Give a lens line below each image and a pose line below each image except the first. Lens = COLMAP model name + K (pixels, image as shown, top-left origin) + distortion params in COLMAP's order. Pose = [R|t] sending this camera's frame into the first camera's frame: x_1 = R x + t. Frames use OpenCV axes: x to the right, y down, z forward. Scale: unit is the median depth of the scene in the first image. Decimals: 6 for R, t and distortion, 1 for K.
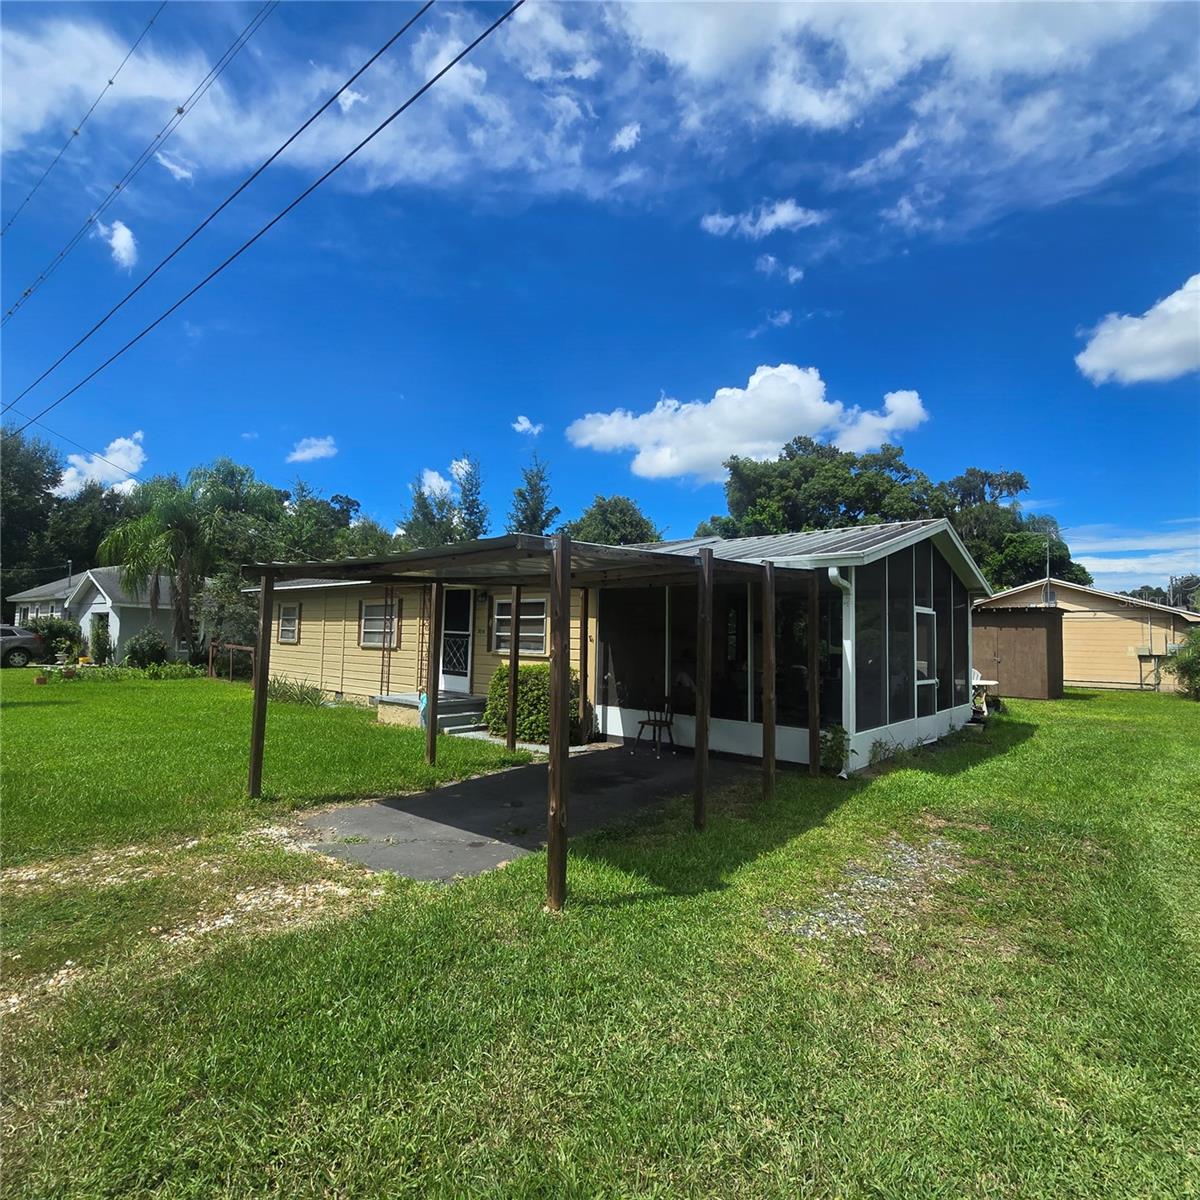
lens RADIAL K [[654.0, 0, 602.3], [0, 654.0, 596.1], [0, 0, 1]] dist [0.001752, -0.003284]
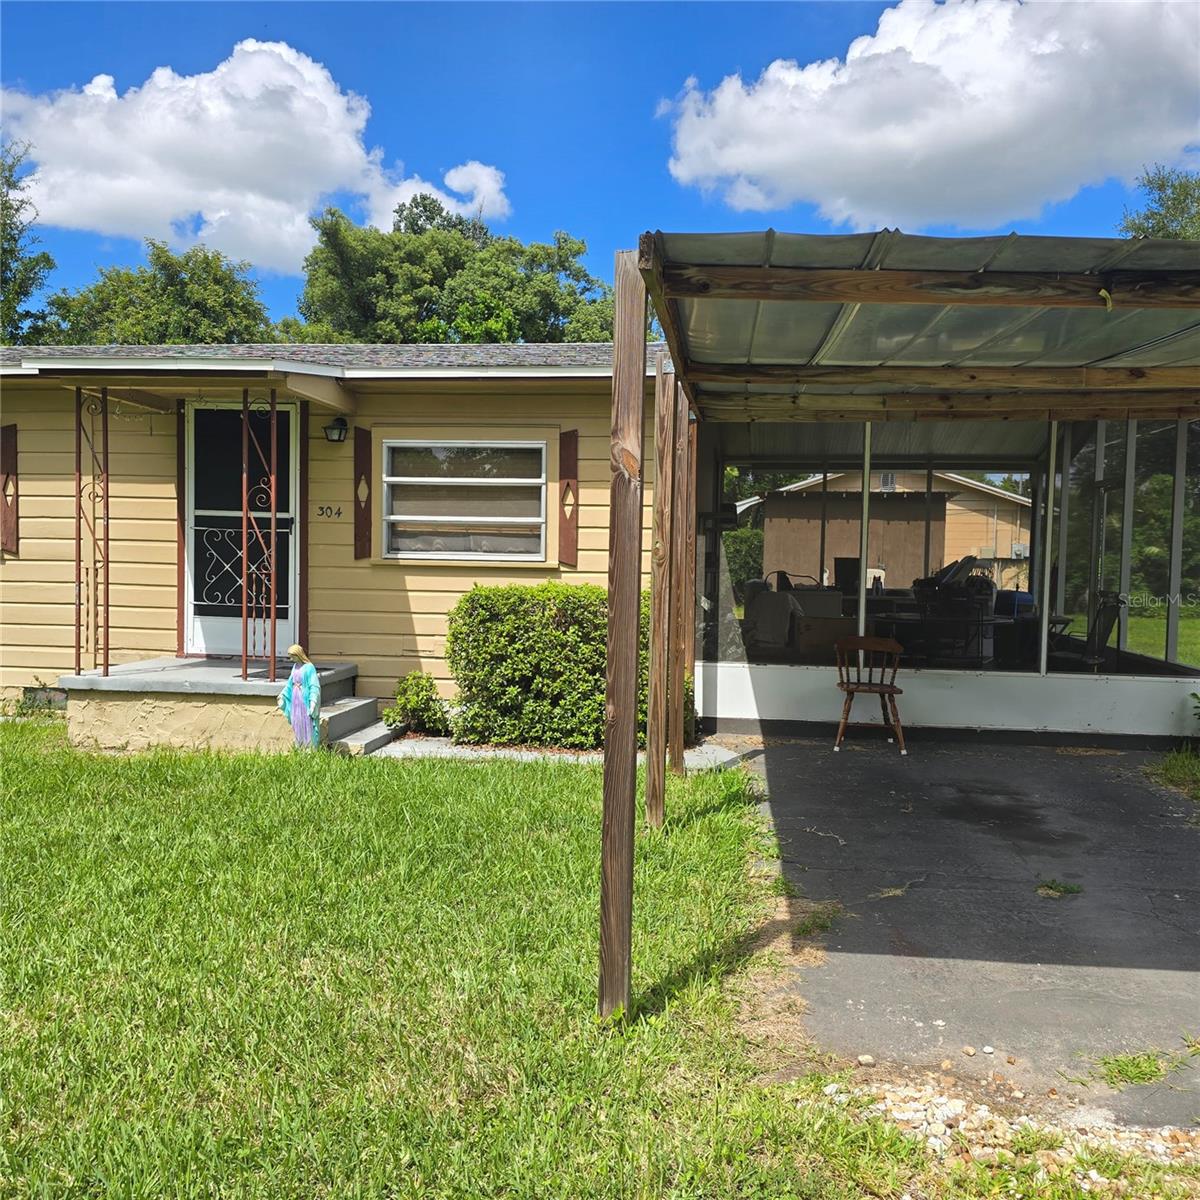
lens RADIAL K [[1067.3, 0, 600.0], [0, 1067.3, 600.0], [0, 0, 1]] dist [0.009554, 0.007217]
pose [[0.824998, -0.032019, 0.564228, -0.429283], [-0.034165, 0.993742, 0.106347, 0.030342], [-0.564102, -0.107013, 0.818741, 0.318902]]
